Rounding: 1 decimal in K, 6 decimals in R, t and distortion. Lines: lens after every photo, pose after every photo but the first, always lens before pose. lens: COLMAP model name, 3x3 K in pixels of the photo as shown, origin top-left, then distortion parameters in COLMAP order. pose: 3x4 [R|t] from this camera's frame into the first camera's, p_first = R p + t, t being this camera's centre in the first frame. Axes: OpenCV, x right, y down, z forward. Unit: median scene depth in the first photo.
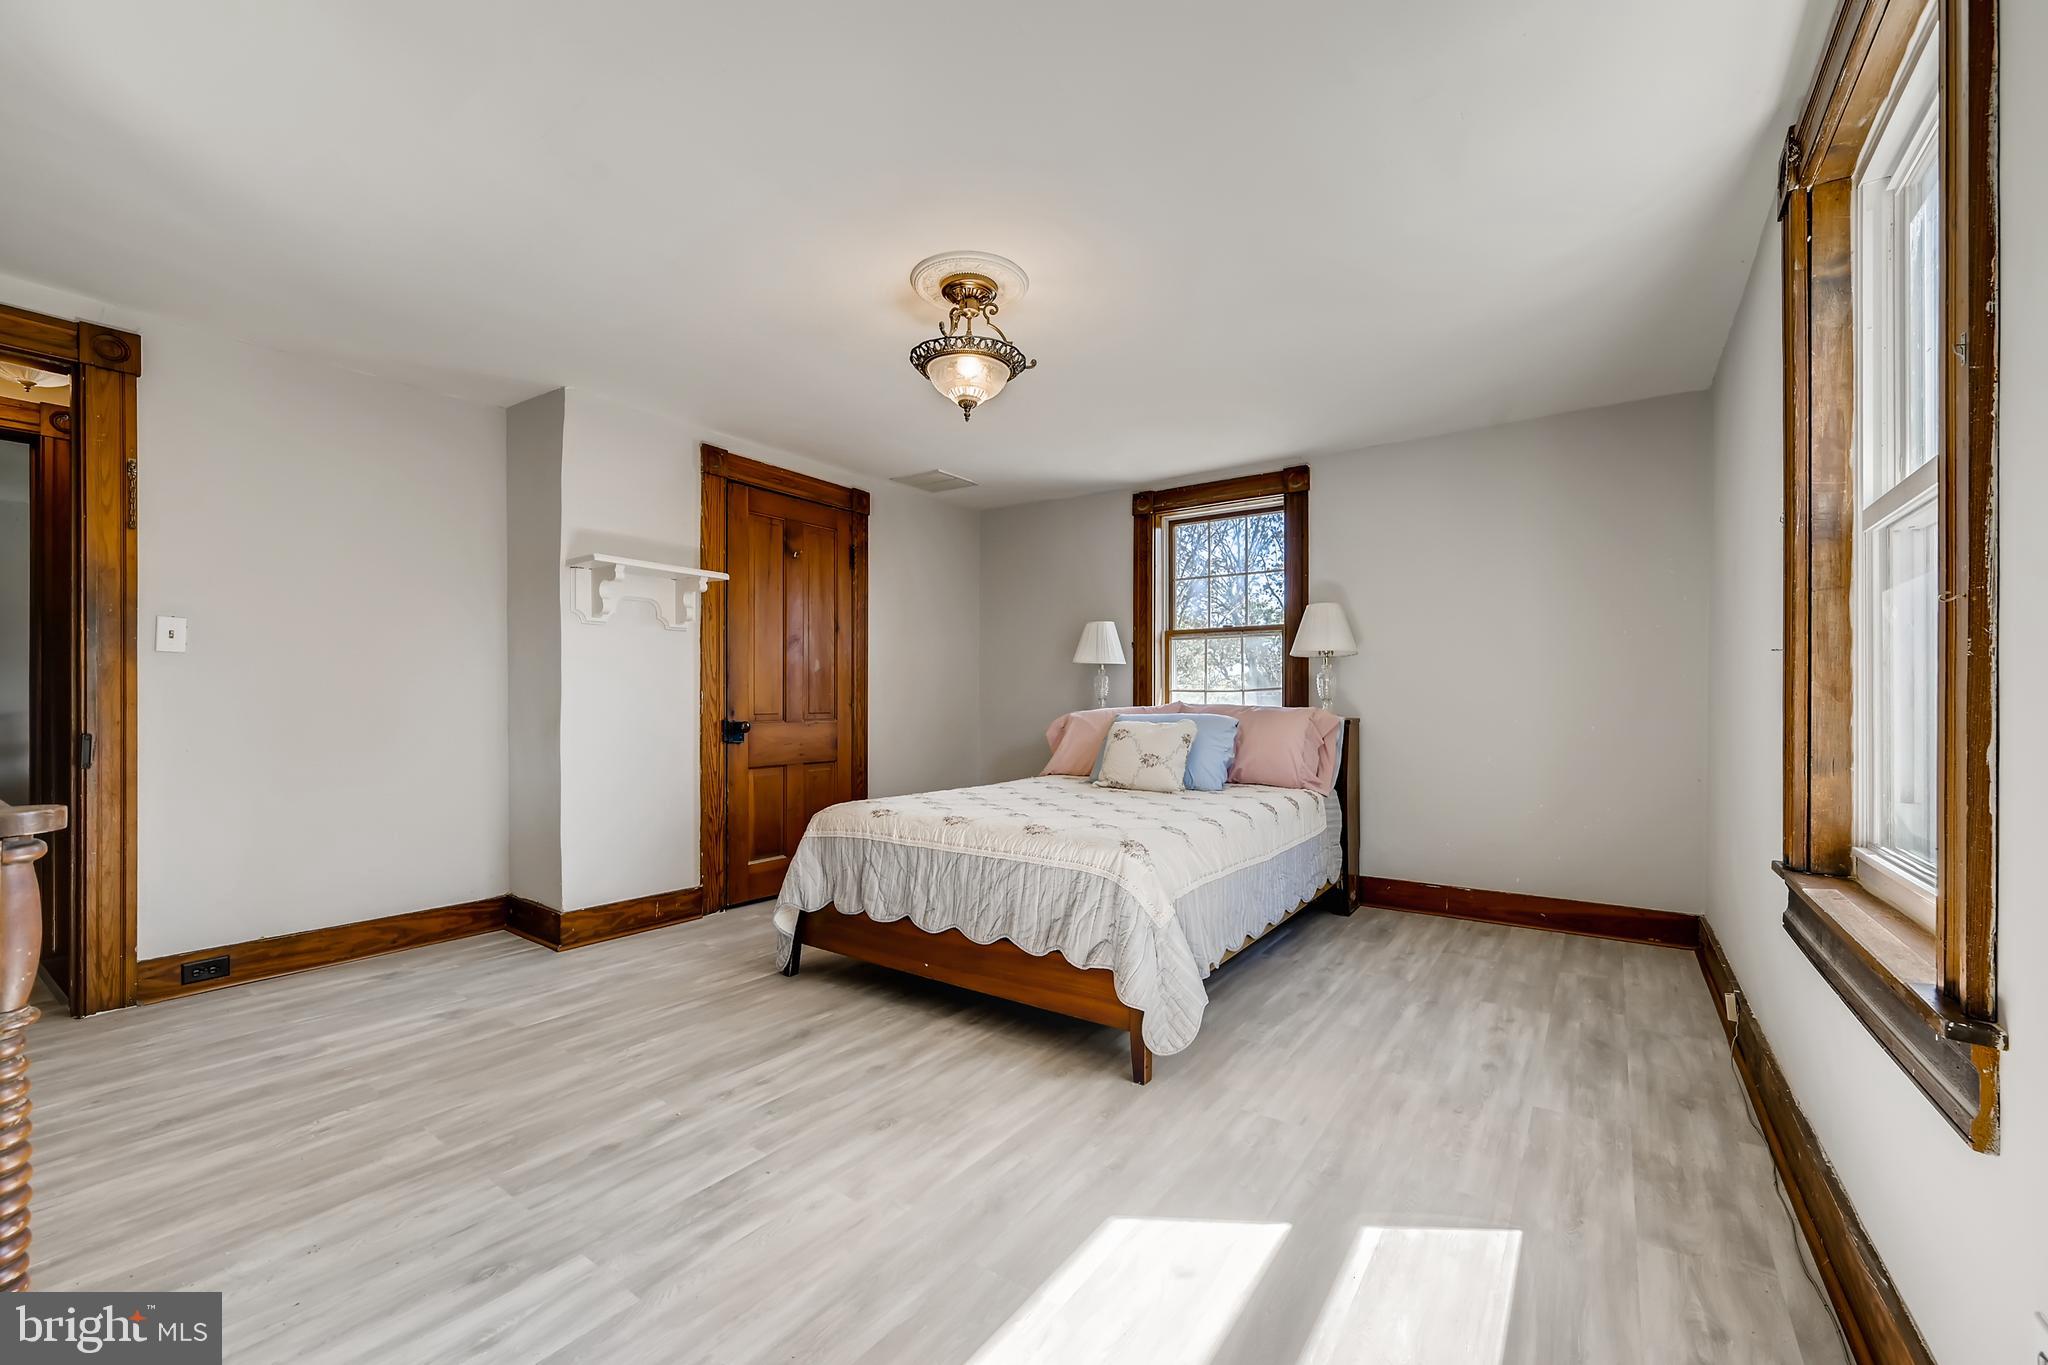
lens RADIAL K [[817.8, 0, 1032.4], [0, 817.8, 702.3], [0, 0, 1]] dist [0.001825, 0.000348]
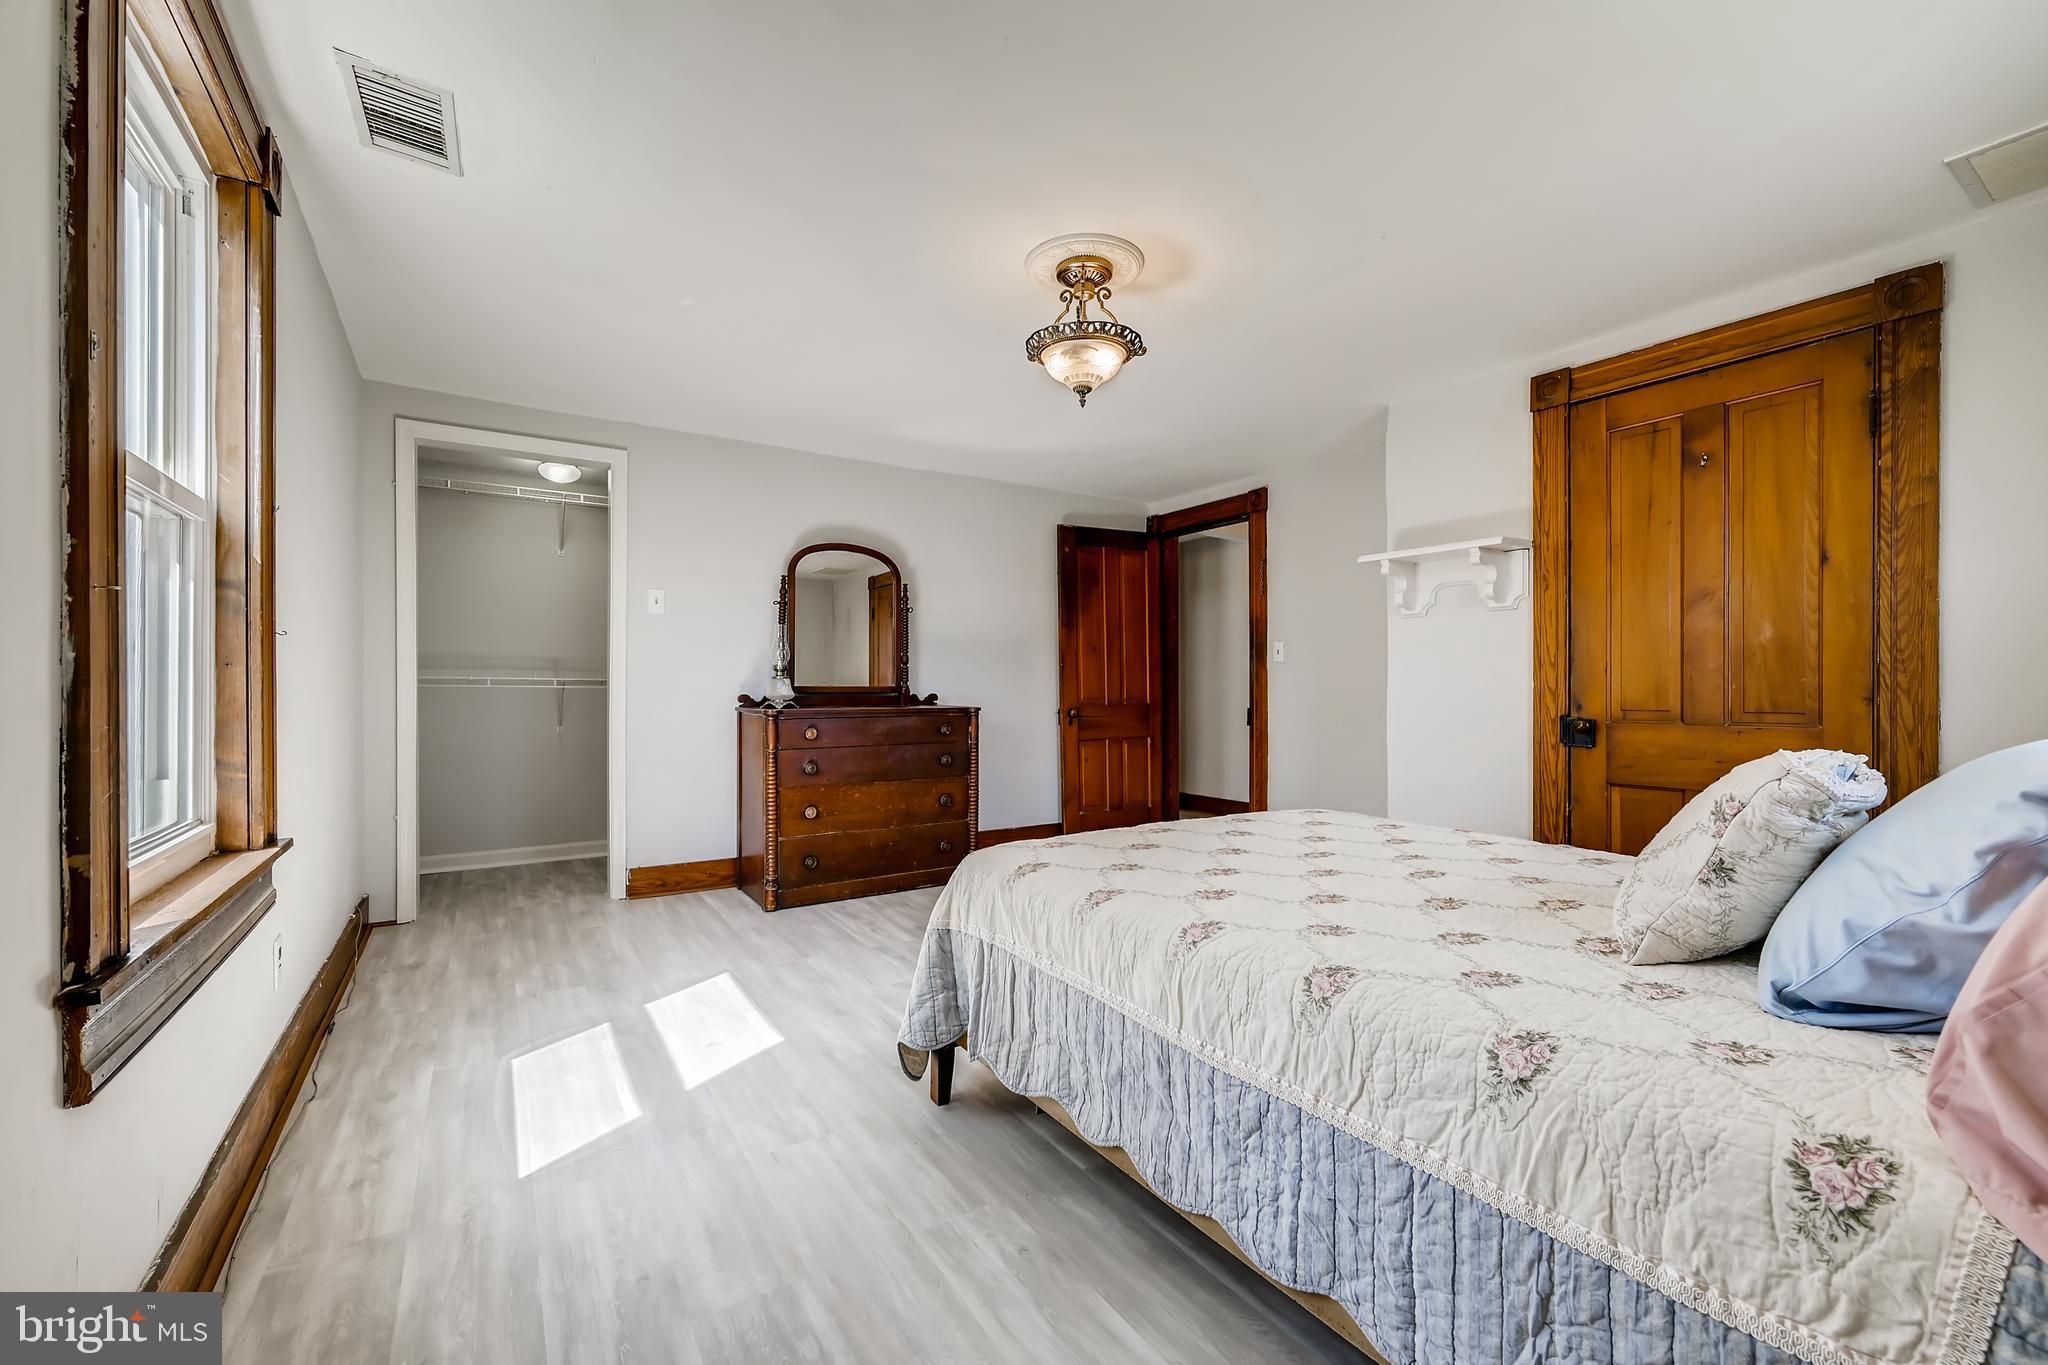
lens RADIAL K [[833.1, 0, 1020.3], [0, 833.1, 691.2], [0, 0, 1]] dist [-0.000181, 0.000103]
pose [[-0.380970, 0.000125, -0.924588, 0.790823], [-0.006166, 0.999977, 0.002676, -0.000816], [0.924567, 0.006720, -0.380960, 1.176395]]
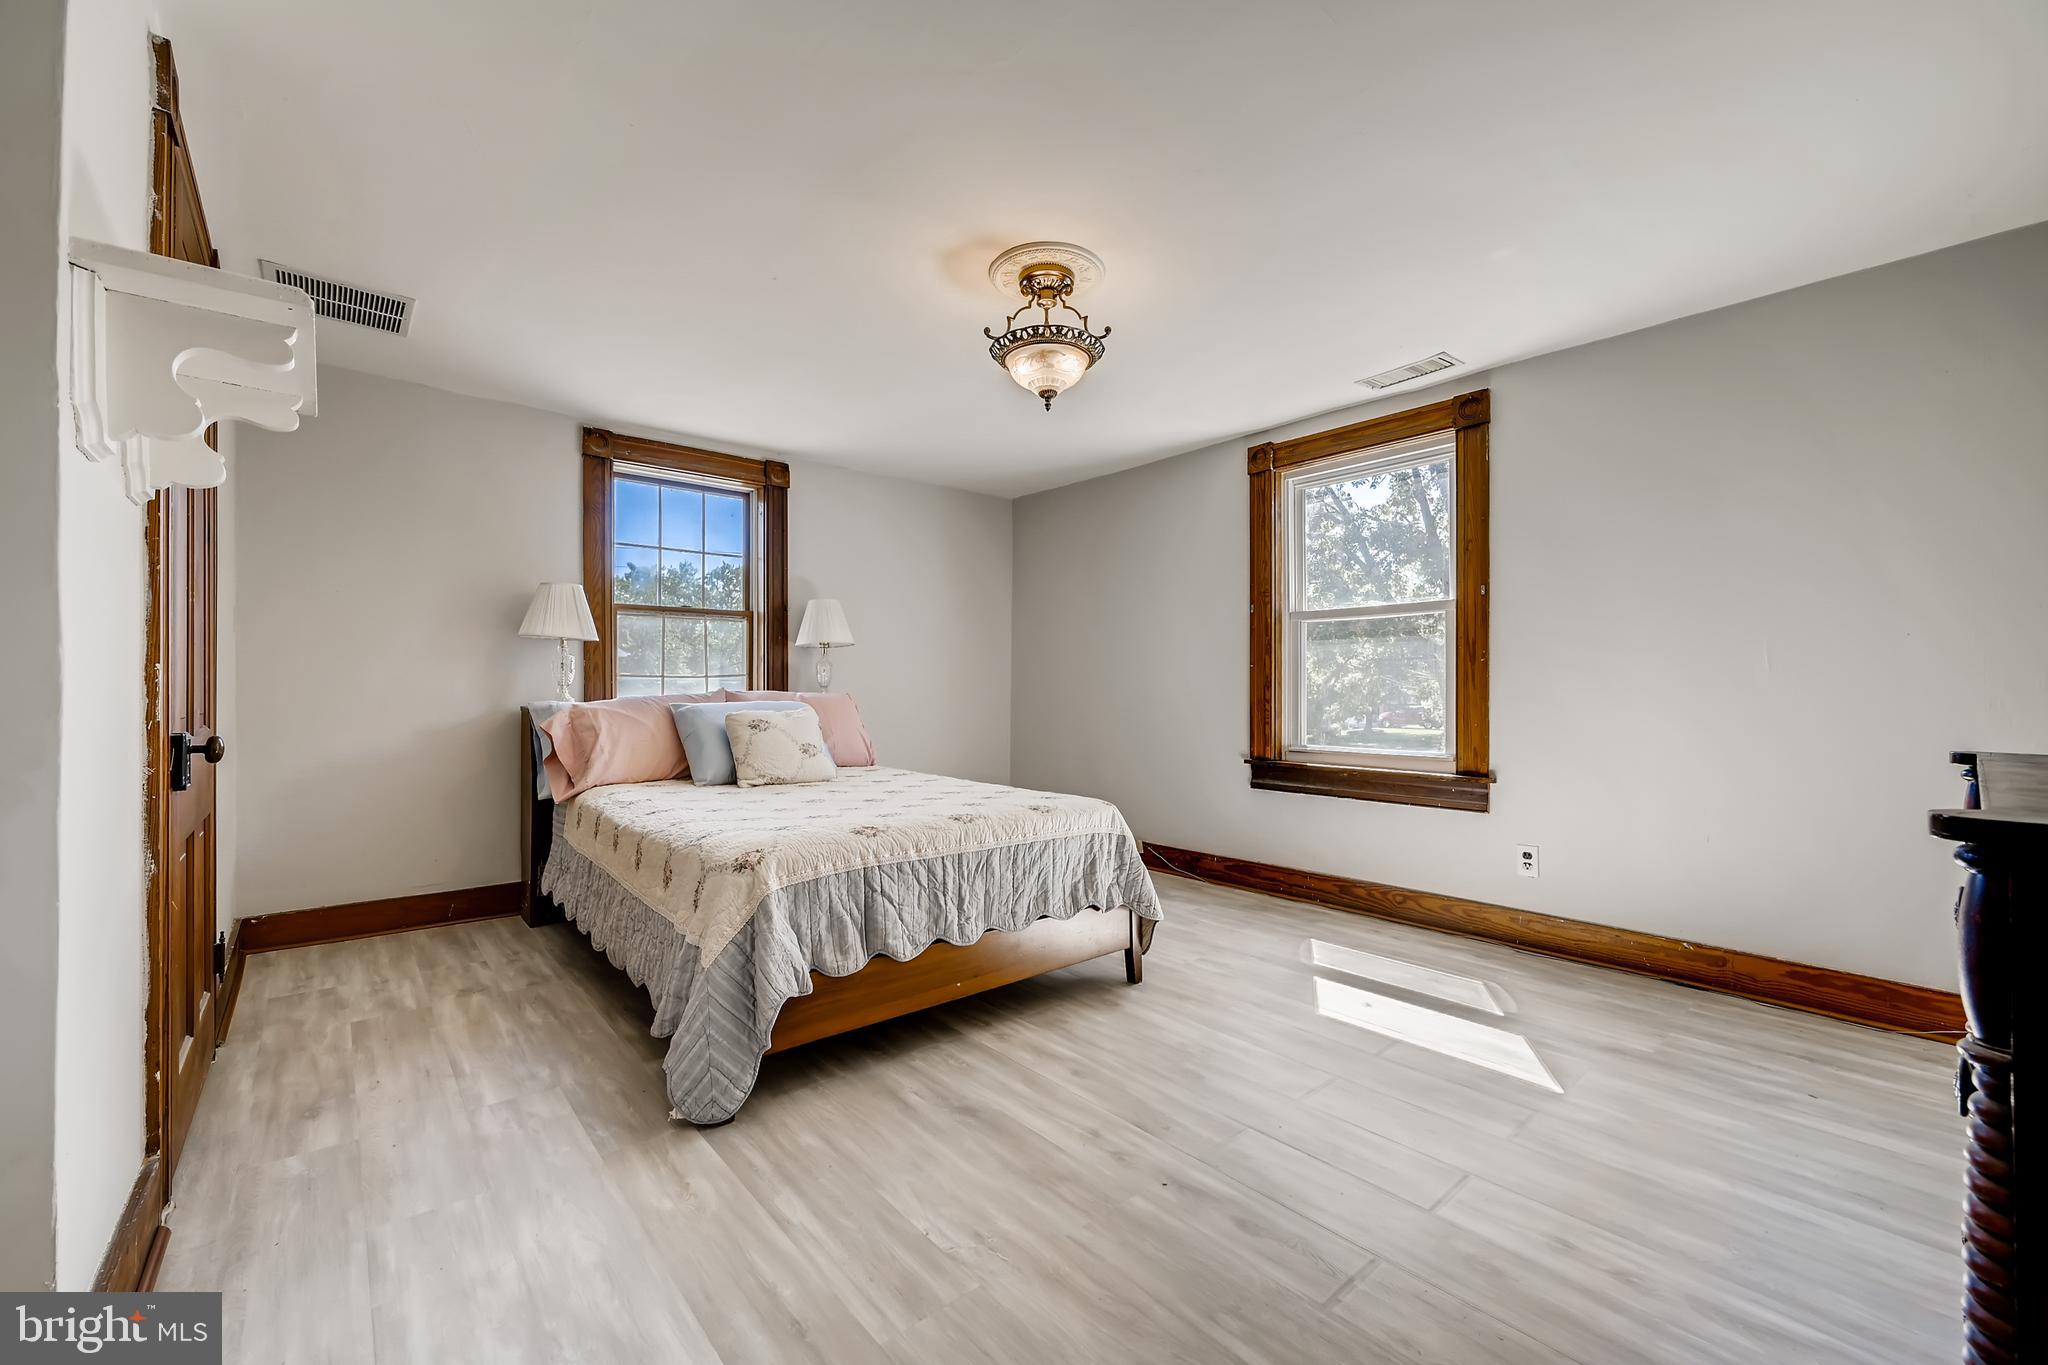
lens RADIAL K [[813.9, 0, 1016.7], [0, 813.9, 691.5], [0, 0, 1]] dist [-0.000057, 0.000044]
pose [[0.258090, -0.005252, 0.966107, -0.946840], [0.000689, 0.999986, 0.005252, -0.002893], [-0.966121, -0.000690, 0.258090, 0.693914]]
